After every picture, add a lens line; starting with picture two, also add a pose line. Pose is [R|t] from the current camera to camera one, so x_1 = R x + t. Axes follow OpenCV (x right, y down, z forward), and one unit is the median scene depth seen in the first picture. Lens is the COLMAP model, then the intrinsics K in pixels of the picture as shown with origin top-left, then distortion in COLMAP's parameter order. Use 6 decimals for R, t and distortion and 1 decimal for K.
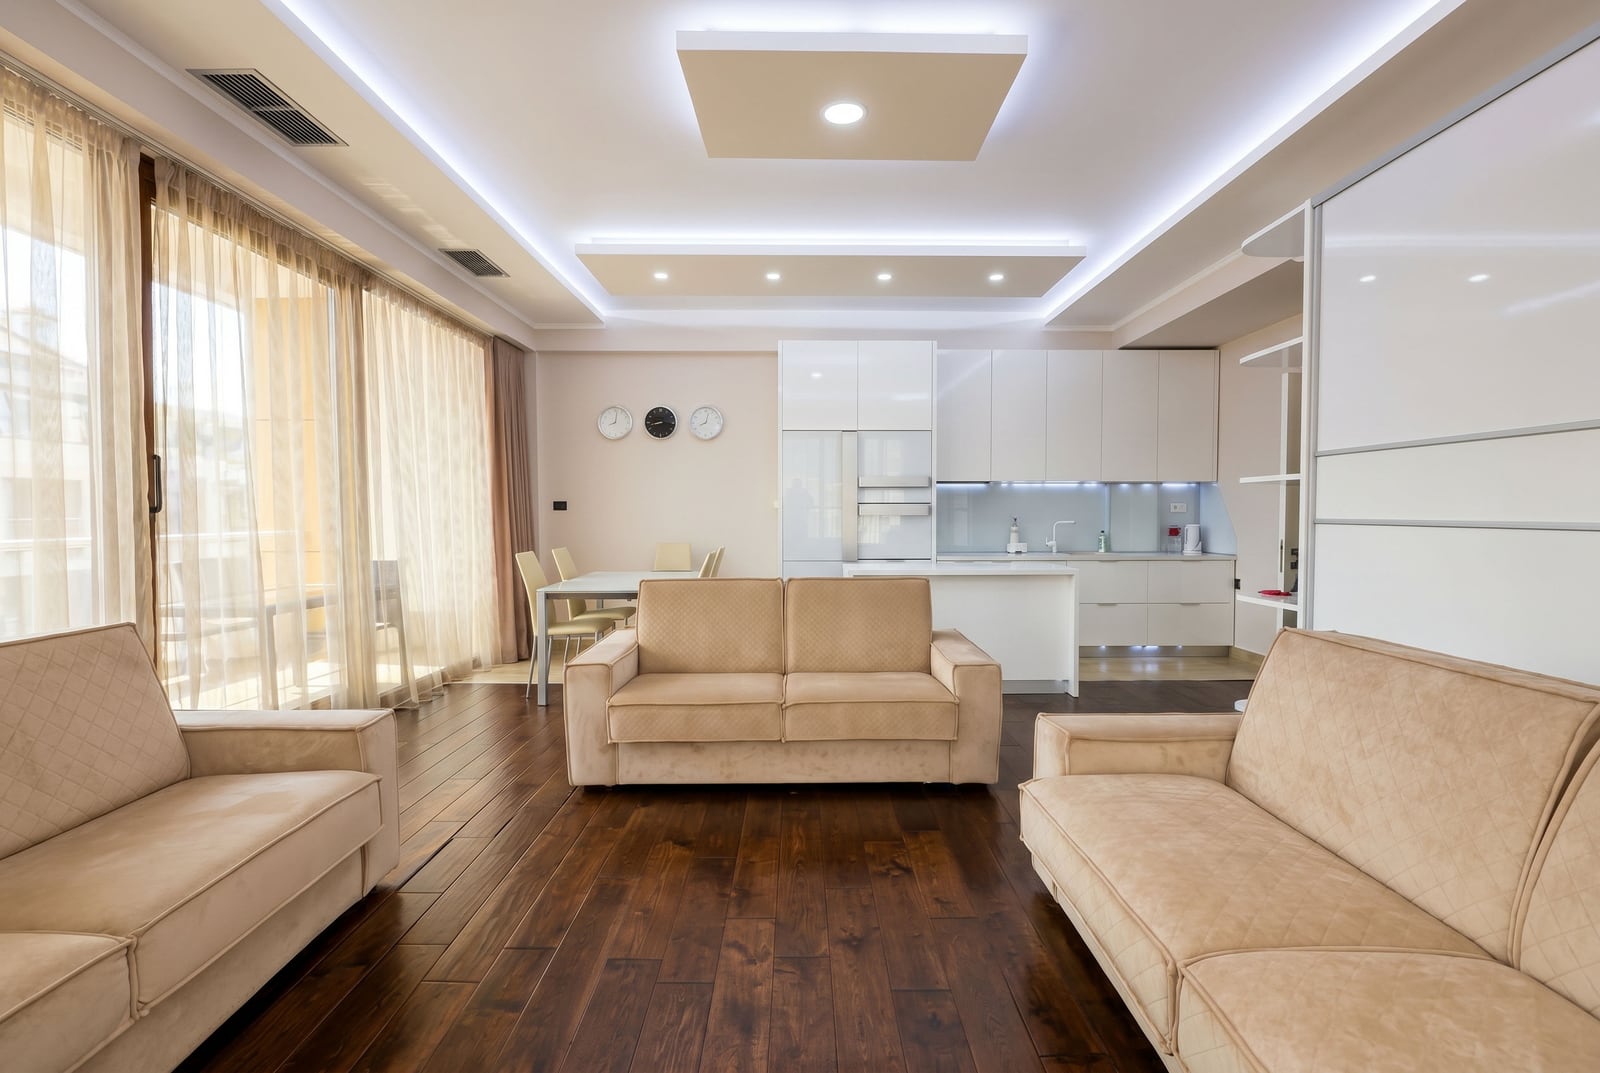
lens RADIAL K [[732.3, 0, 793.0], [0, 732.3, 530.3], [0, 0, 1]] dist [0.020178, 0.000094]
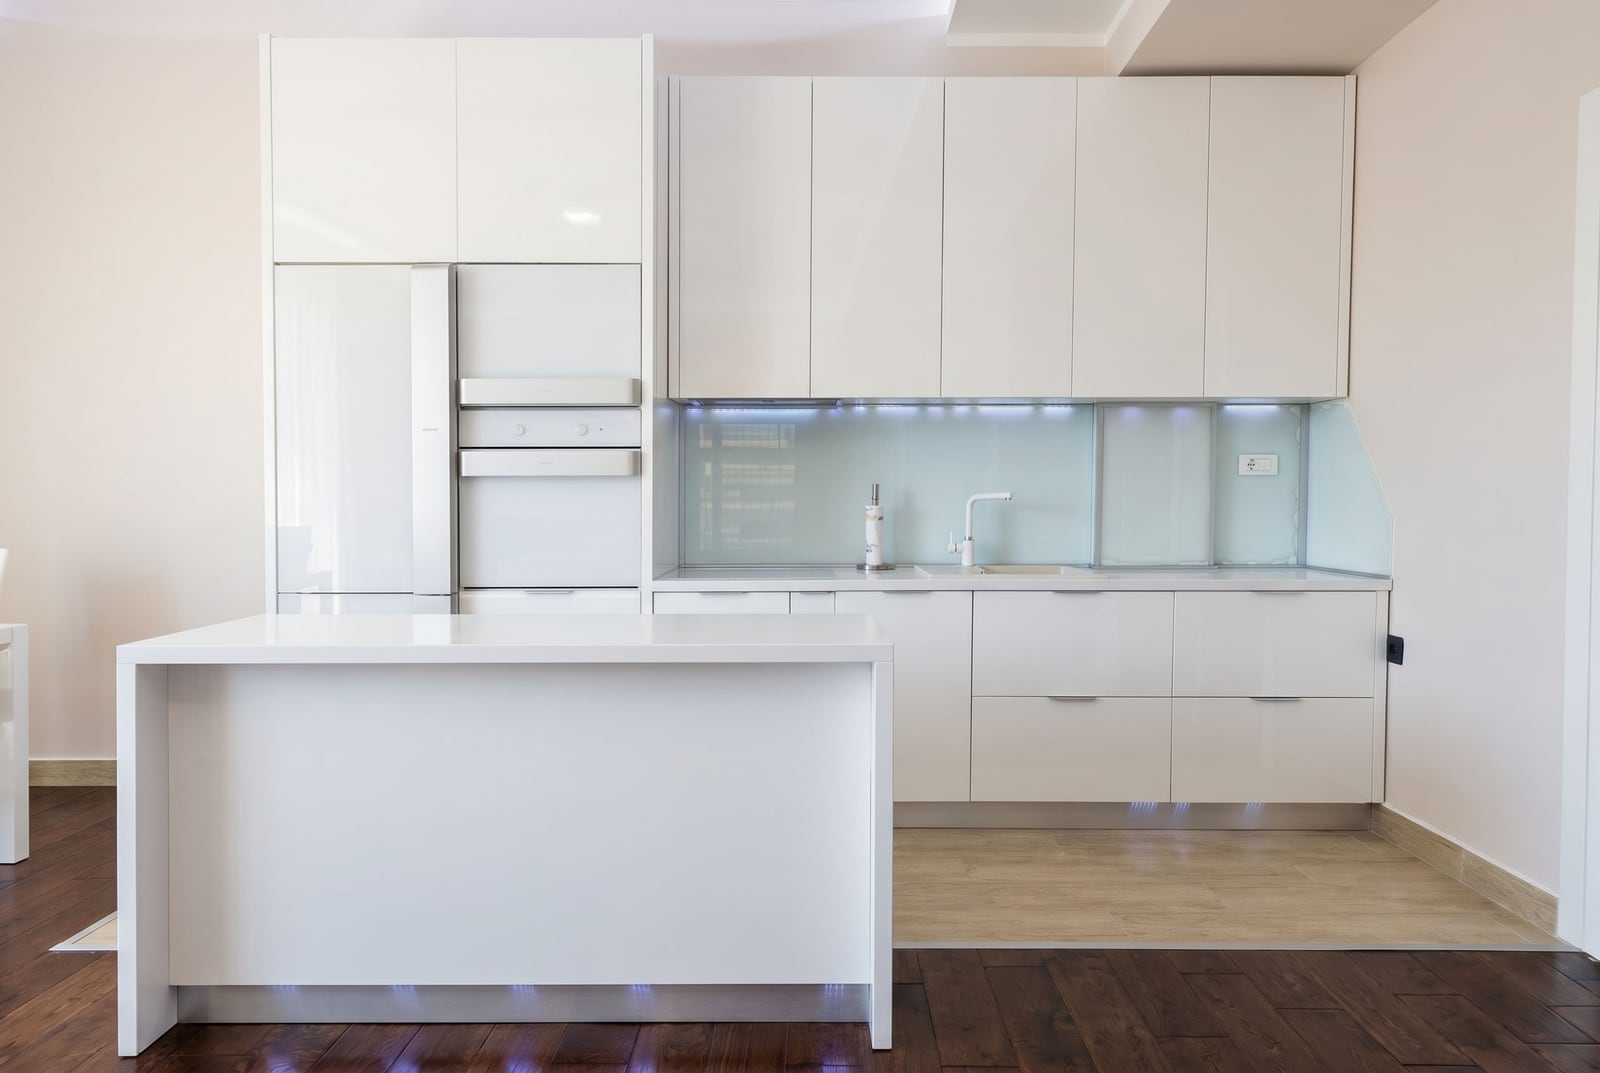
lens RADIAL K [[938.6, 0, 812.6], [0, 938.6, 524.7], [0, 0, 1]] dist [0.025324, 0.000801]
pose [[0.999810, 0.000924, 0.019472, 0.272426], [-0.001138, 0.999939, 0.010973, -0.000071], [-0.019460, -0.010993, 0.999750, 0.485617]]
